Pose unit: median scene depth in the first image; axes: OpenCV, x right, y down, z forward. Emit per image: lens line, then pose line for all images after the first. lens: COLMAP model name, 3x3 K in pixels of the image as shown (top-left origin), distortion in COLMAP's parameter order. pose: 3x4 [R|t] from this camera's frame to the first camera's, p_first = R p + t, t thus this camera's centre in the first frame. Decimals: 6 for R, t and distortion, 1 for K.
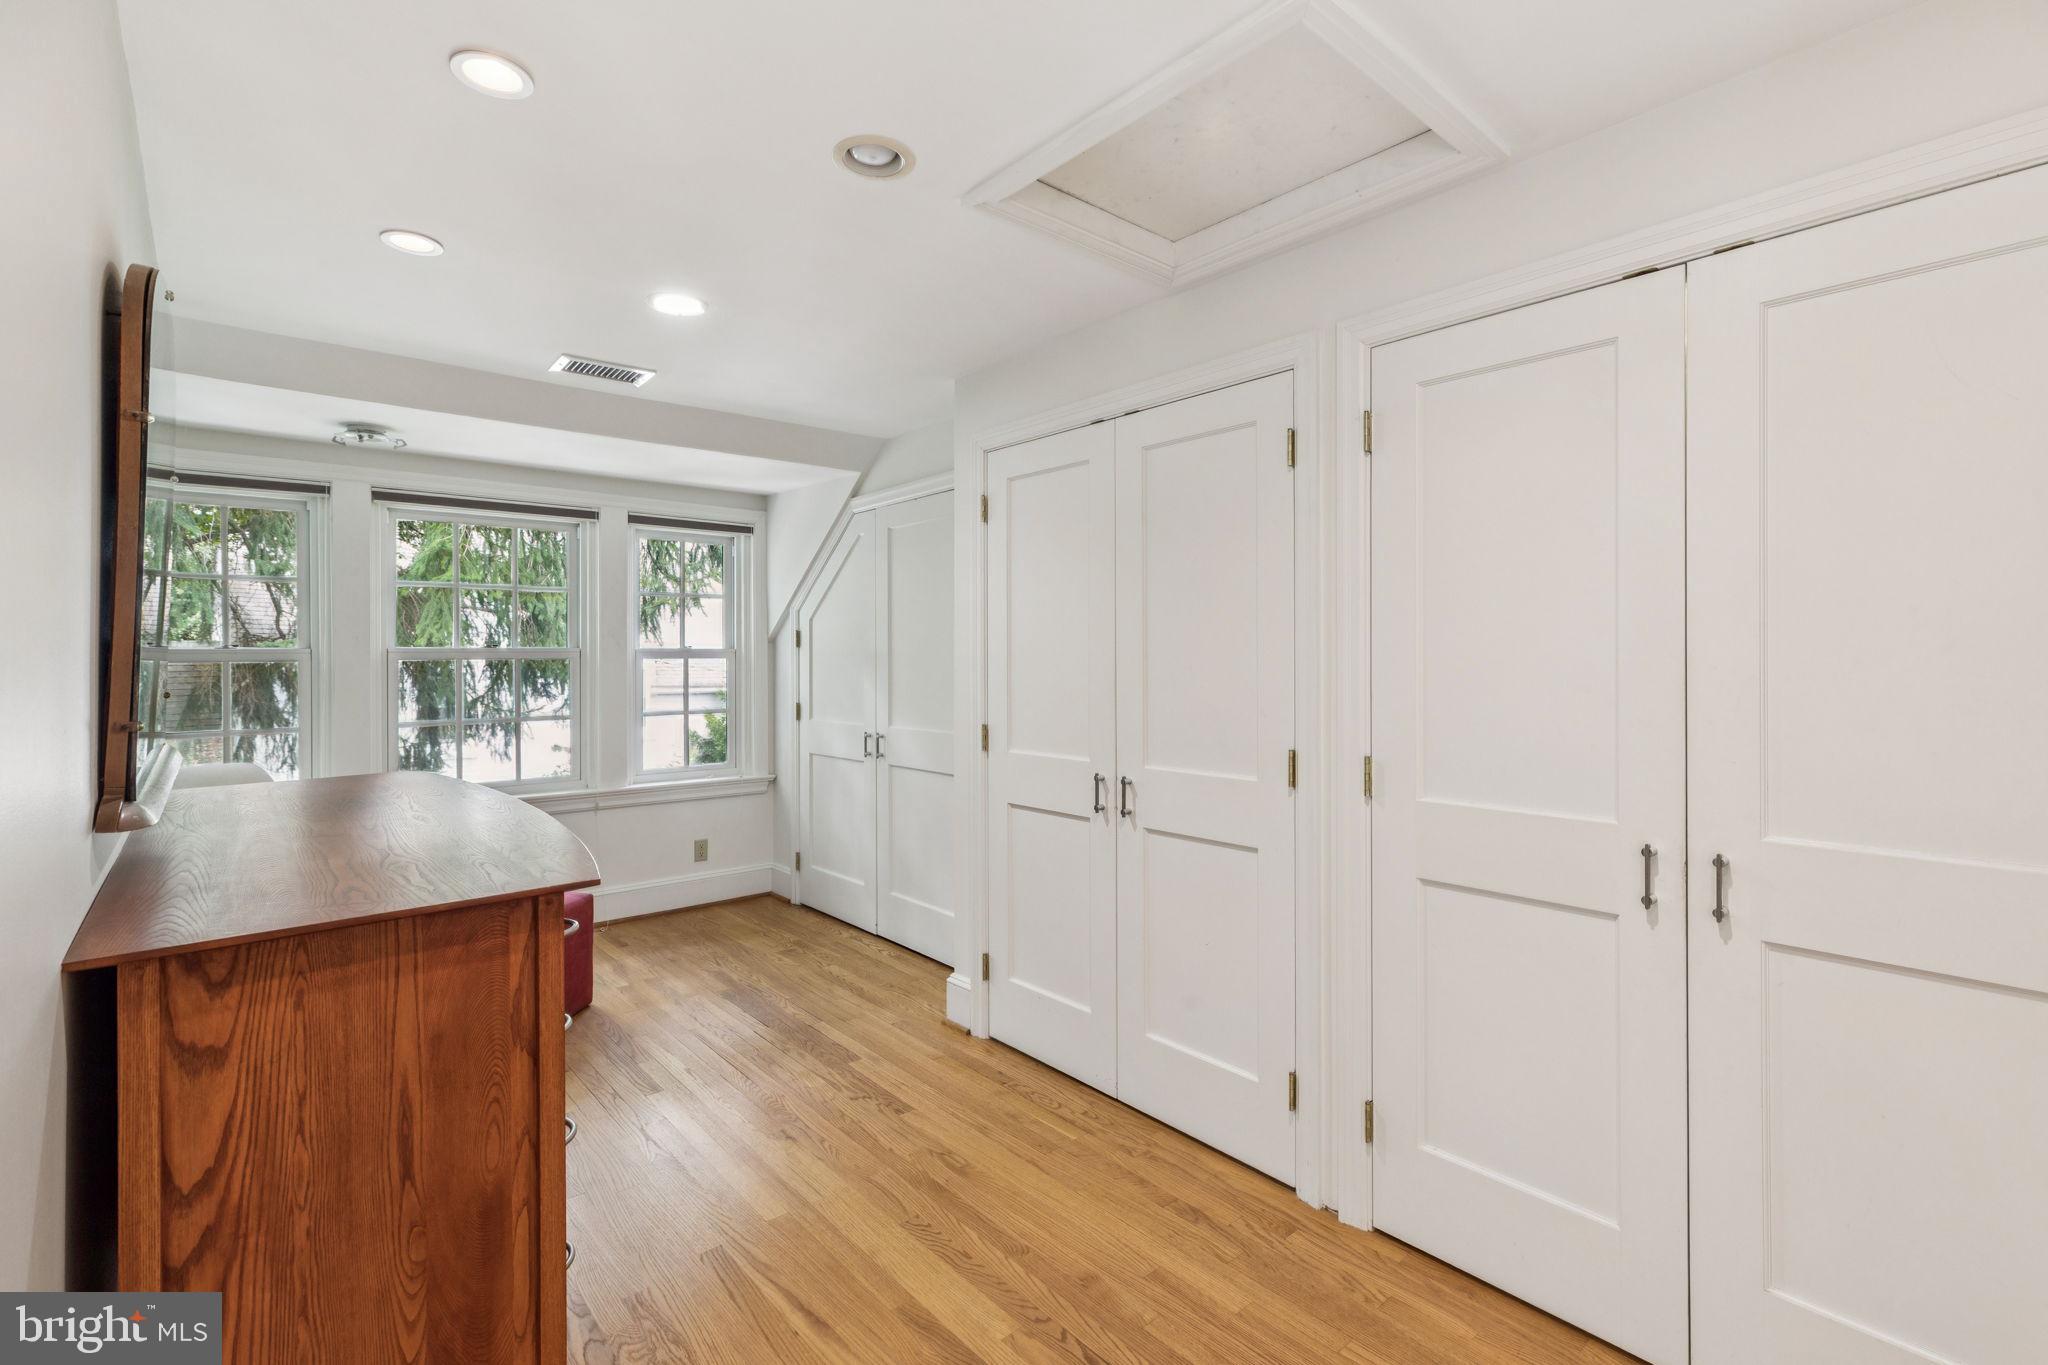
lens RADIAL K [[941.9, 0, 1021.3], [0, 941.9, 672.2], [0, 0, 1]] dist [0.019719, 0.000017]
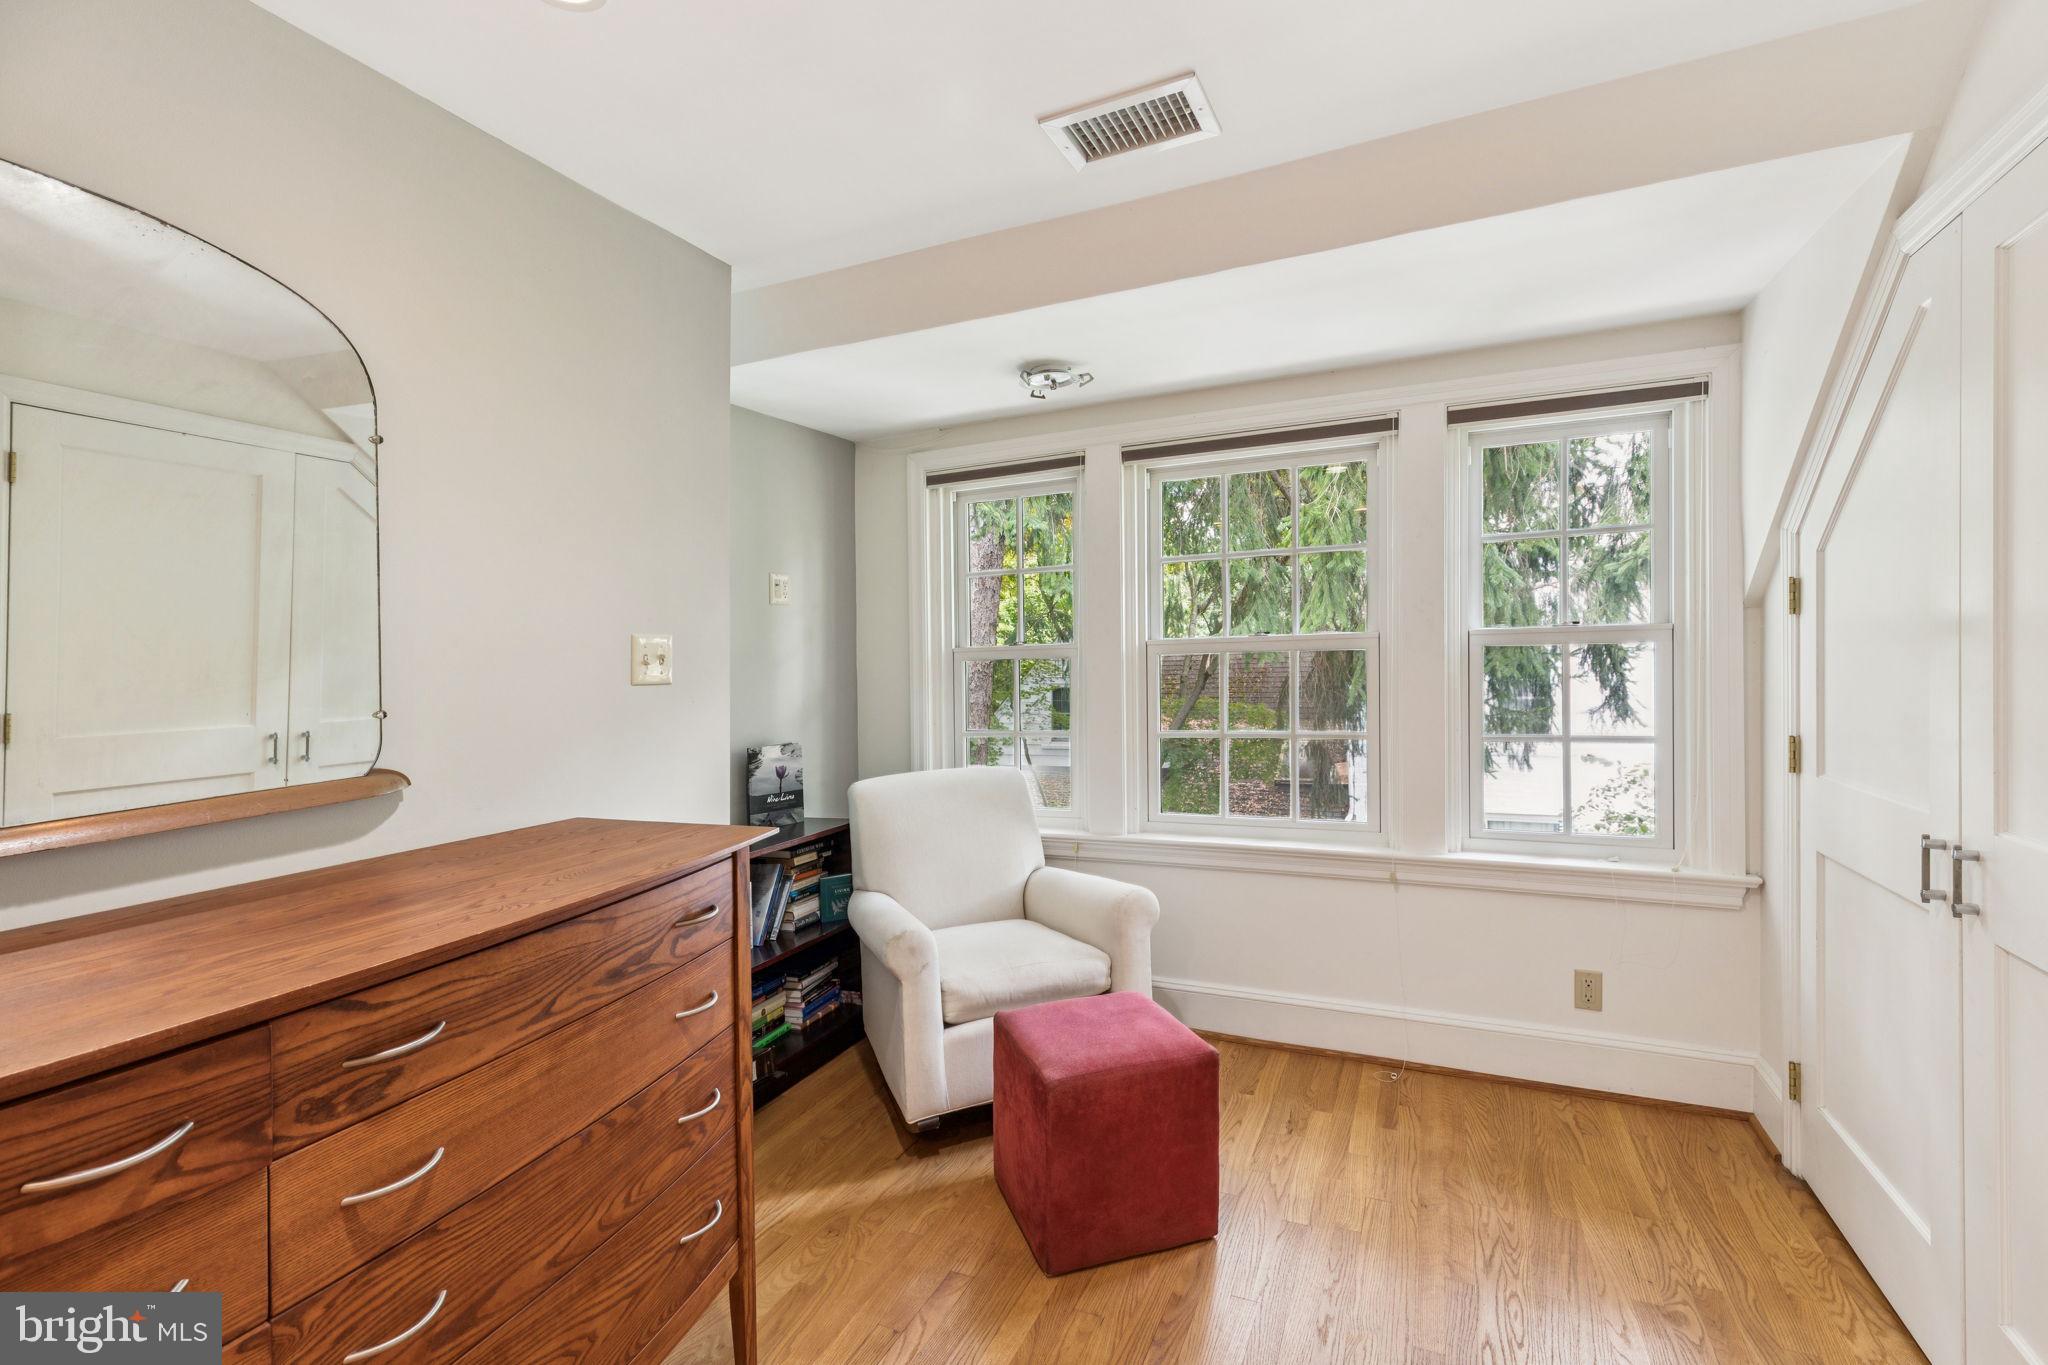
lens RADIAL K [[941.9, 0, 1021.3], [0, 941.9, 672.2], [0, 0, 1]] dist [0.019719, 0.000017]
pose [[0.432301, 0.005058, -0.901715, 0.019157], [0.009801, 0.999899, 0.010307, -0.006588], [0.901676, -0.013293, 0.432208, 0.489141]]
